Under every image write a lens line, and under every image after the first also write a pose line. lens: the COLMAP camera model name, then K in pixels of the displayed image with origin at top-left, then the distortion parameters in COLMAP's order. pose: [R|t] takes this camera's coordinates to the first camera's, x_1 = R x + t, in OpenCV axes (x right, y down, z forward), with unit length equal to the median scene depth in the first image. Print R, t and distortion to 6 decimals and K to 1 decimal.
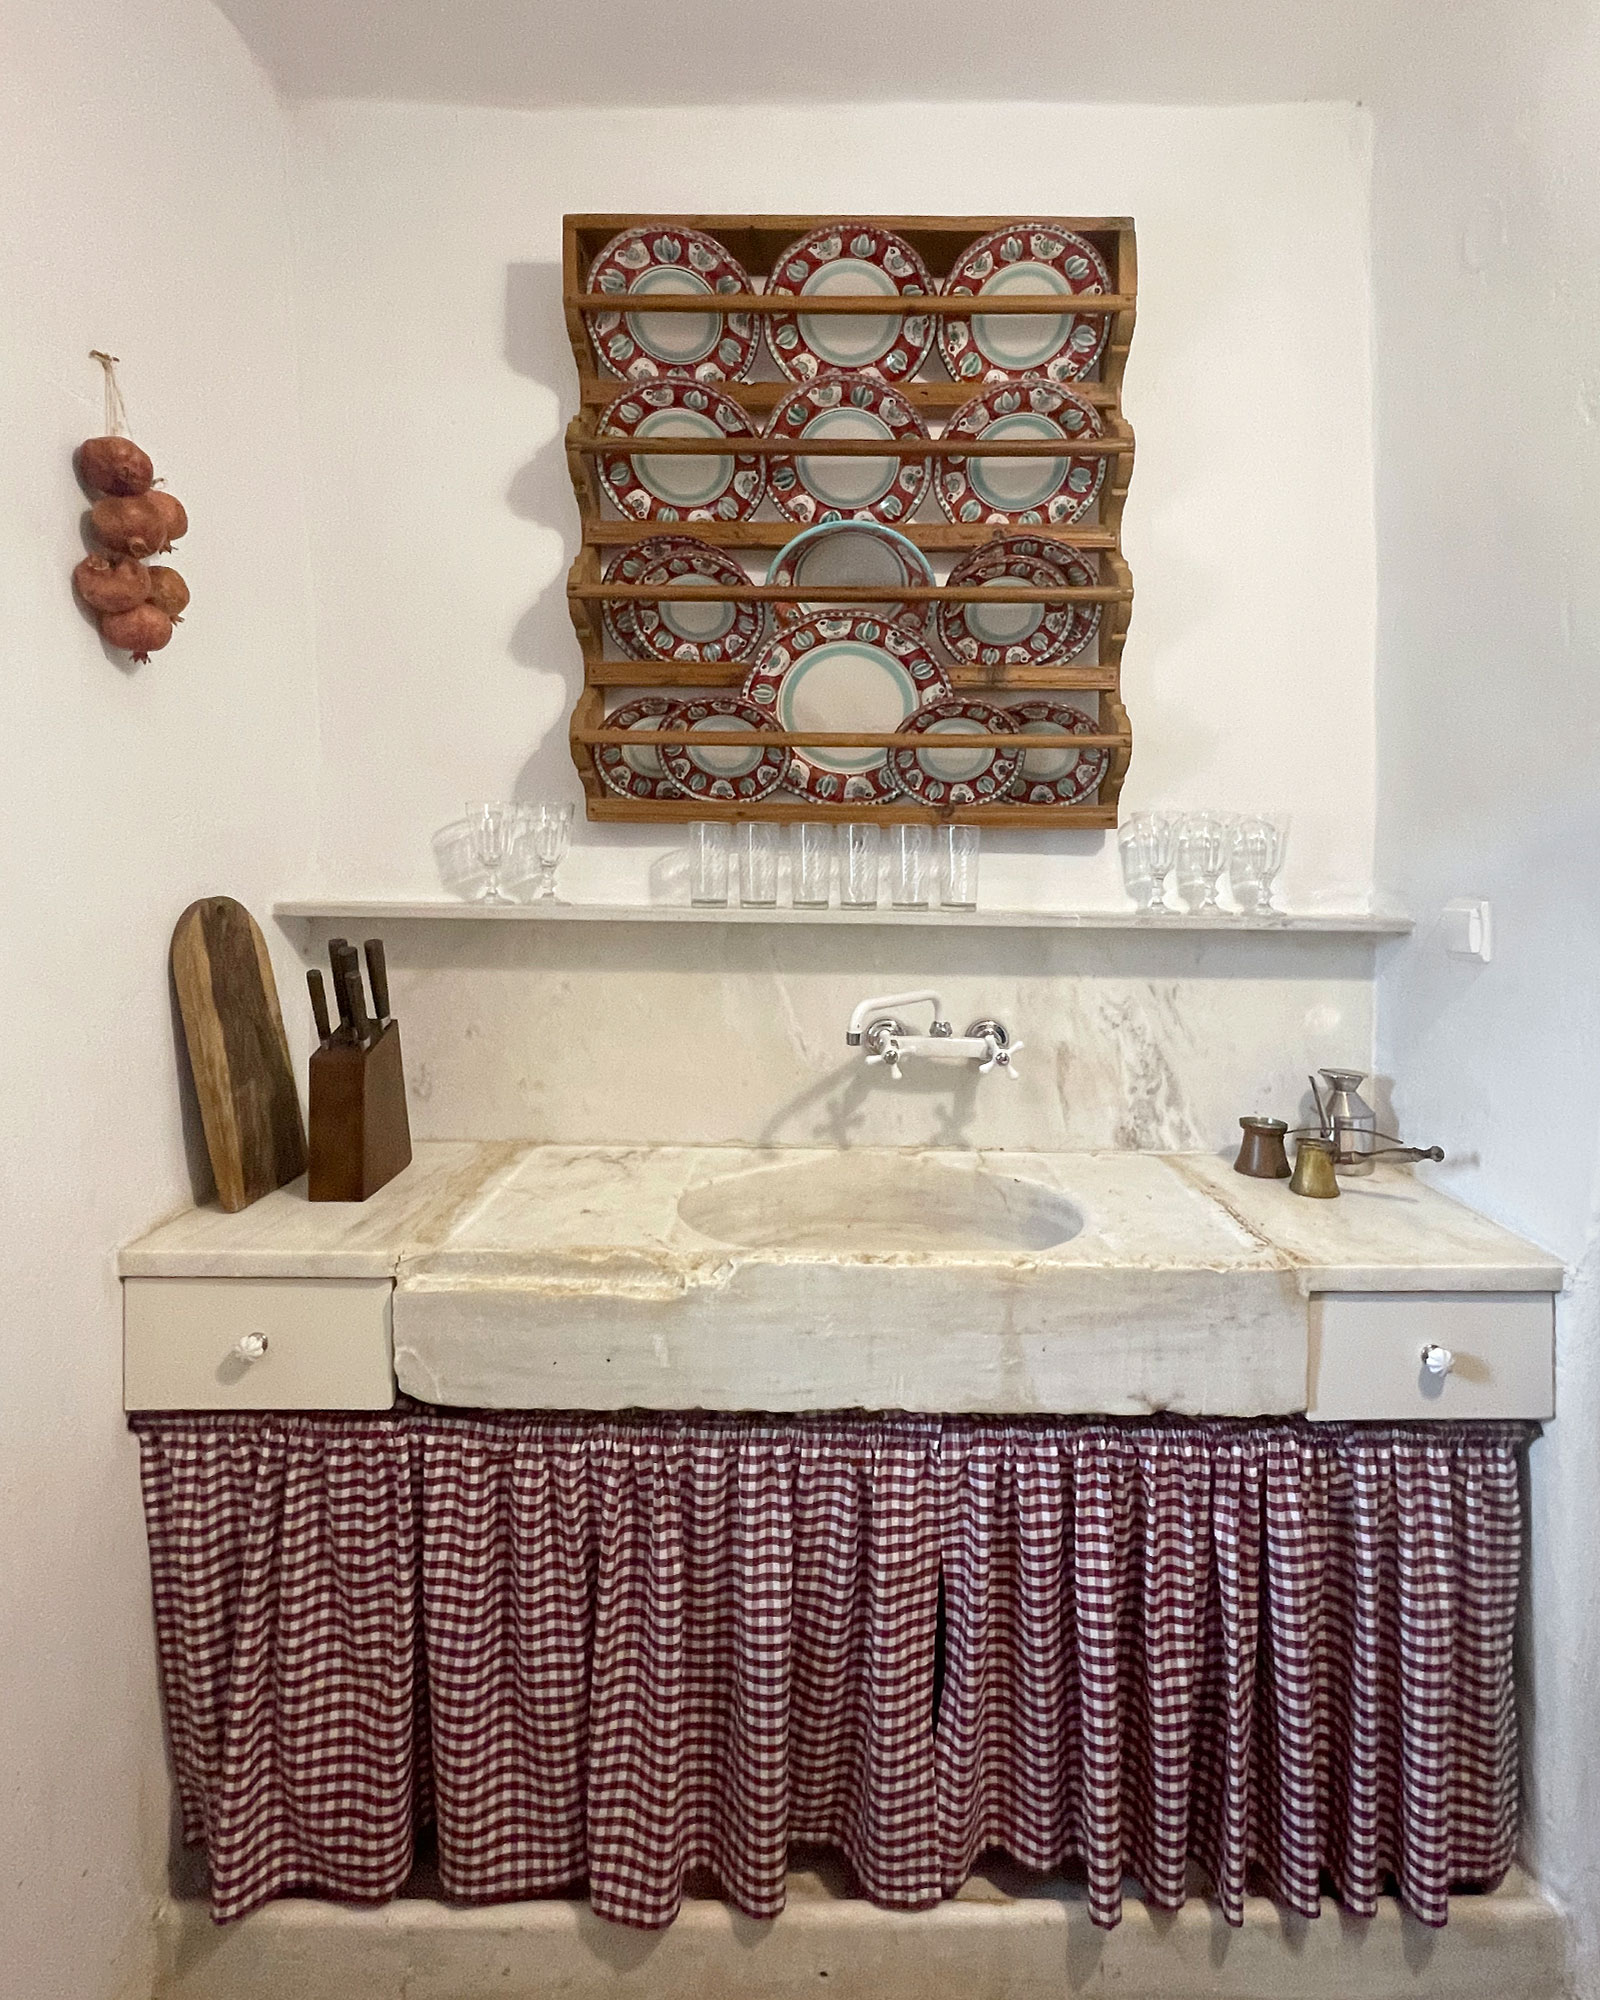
lens RADIAL K [[1156.9, 0, 800.3], [0, 1156.9, 962.1], [0, 0, 1]] dist [0.000355, -0.002831]
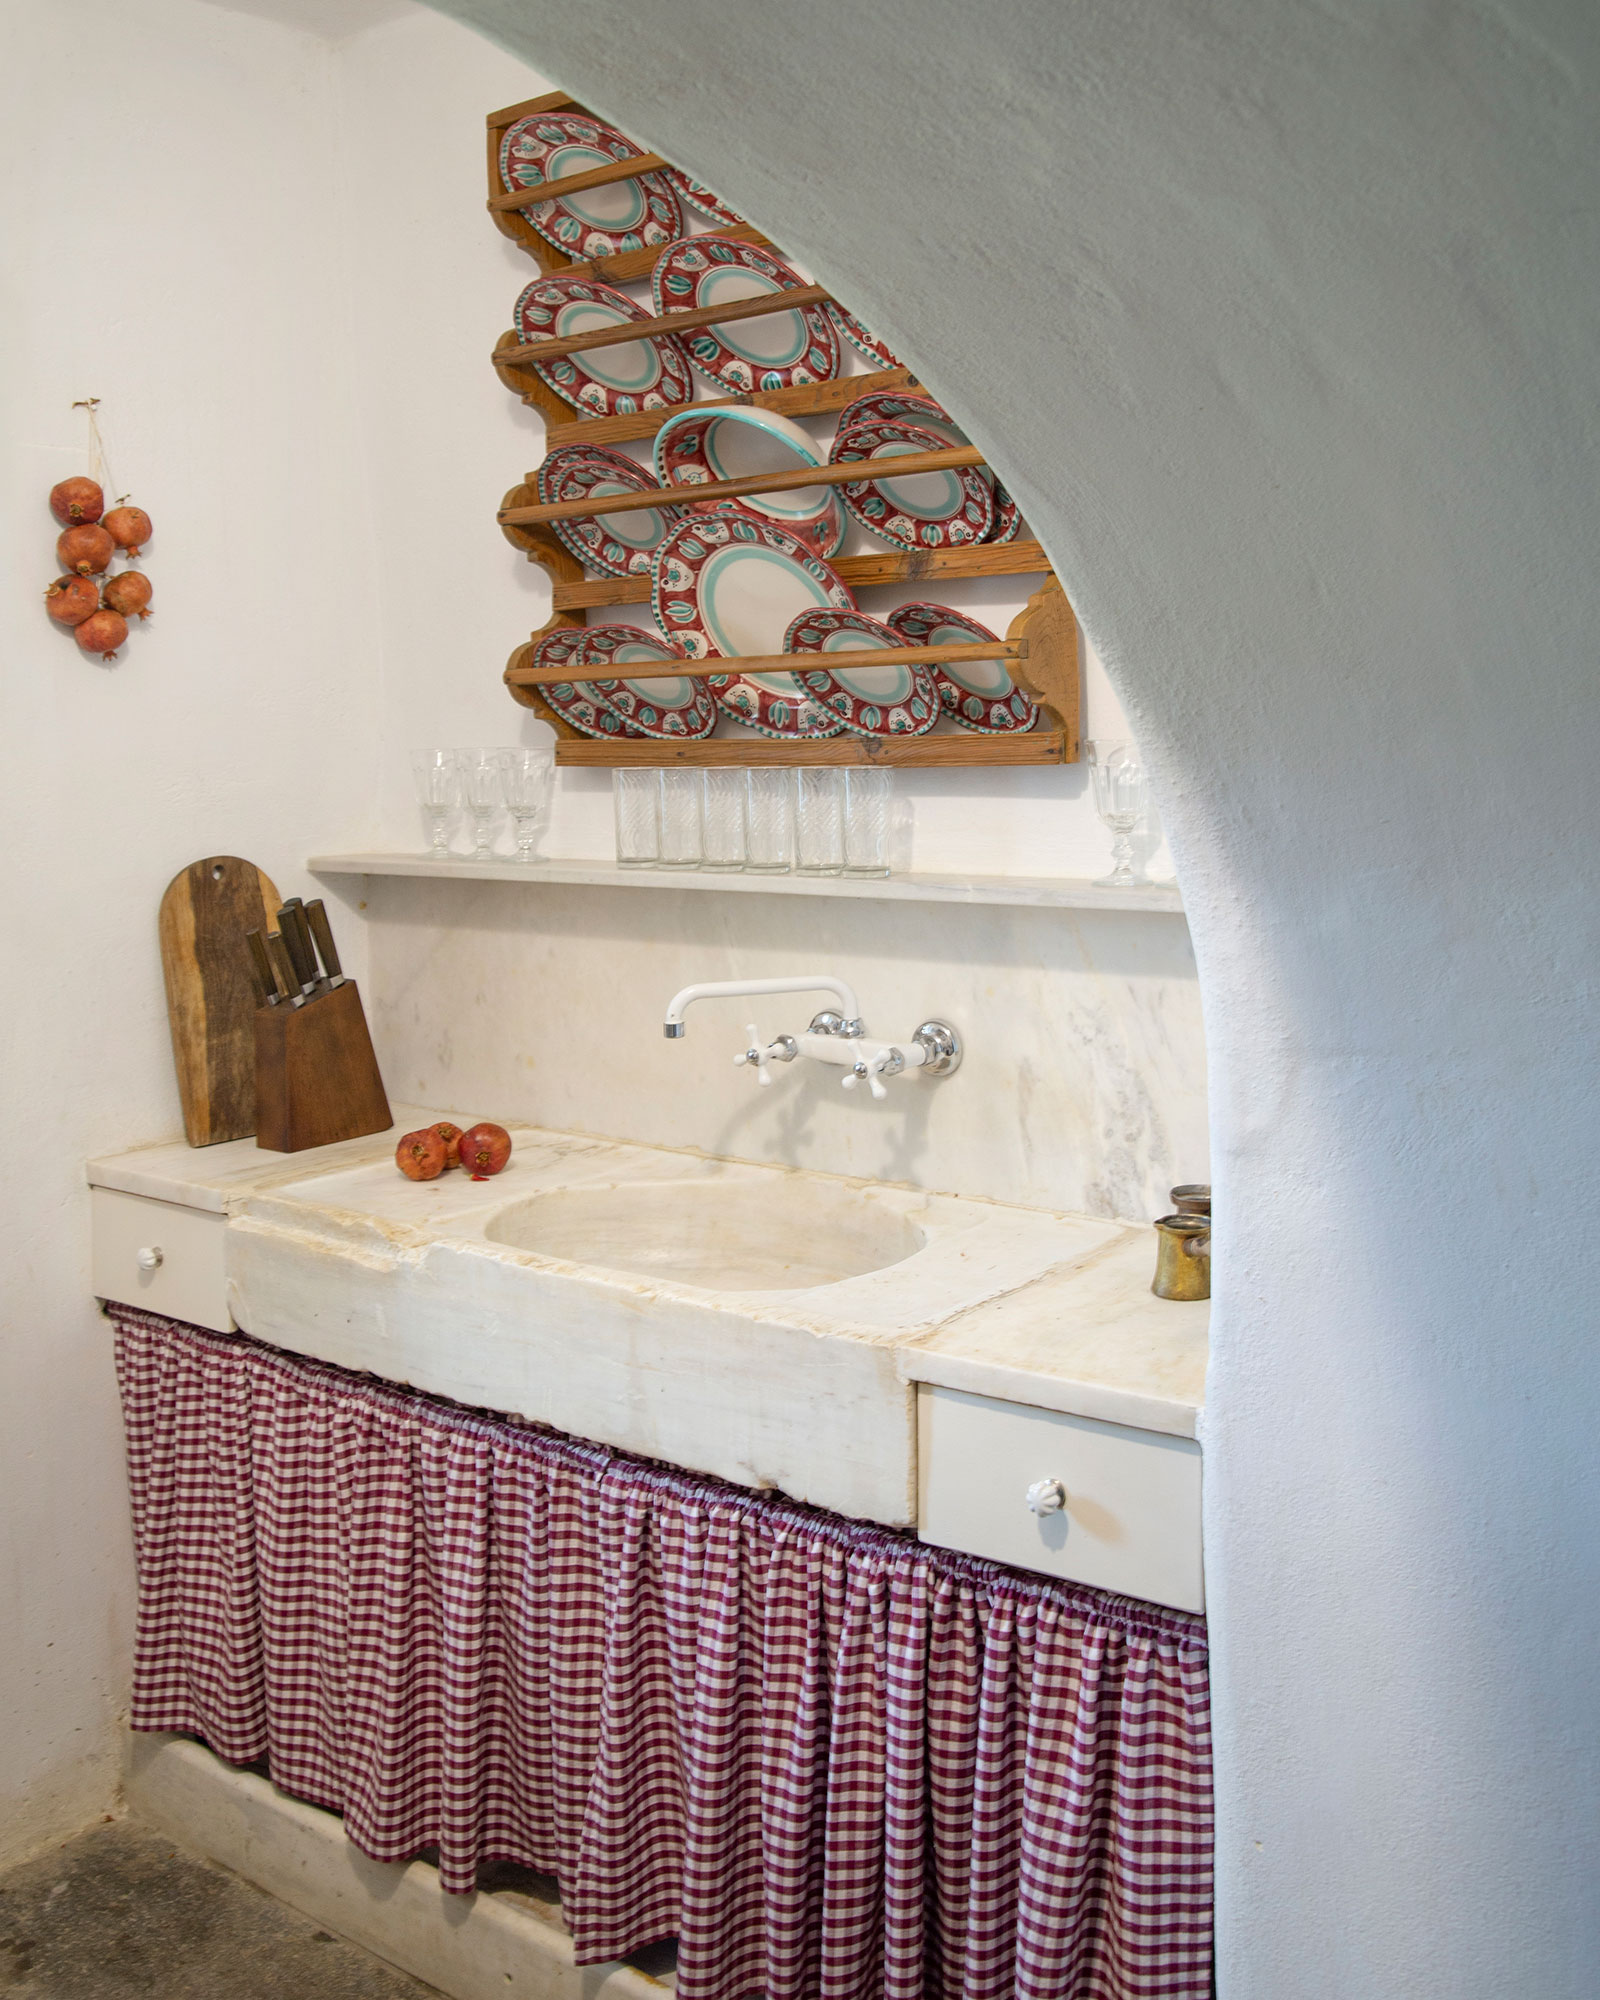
lens RADIAL K [[2294.3, 0, 725.1], [0, 2294.3, 992.5], [0, 0, 1]] dist [-0.140279, 0.187709]
pose [[0.717679, 0.053796, -0.694293, 1.153755], [-0.014427, 0.997946, 0.062412, -0.062135], [0.696225, -0.034775, 0.716981, -0.166596]]
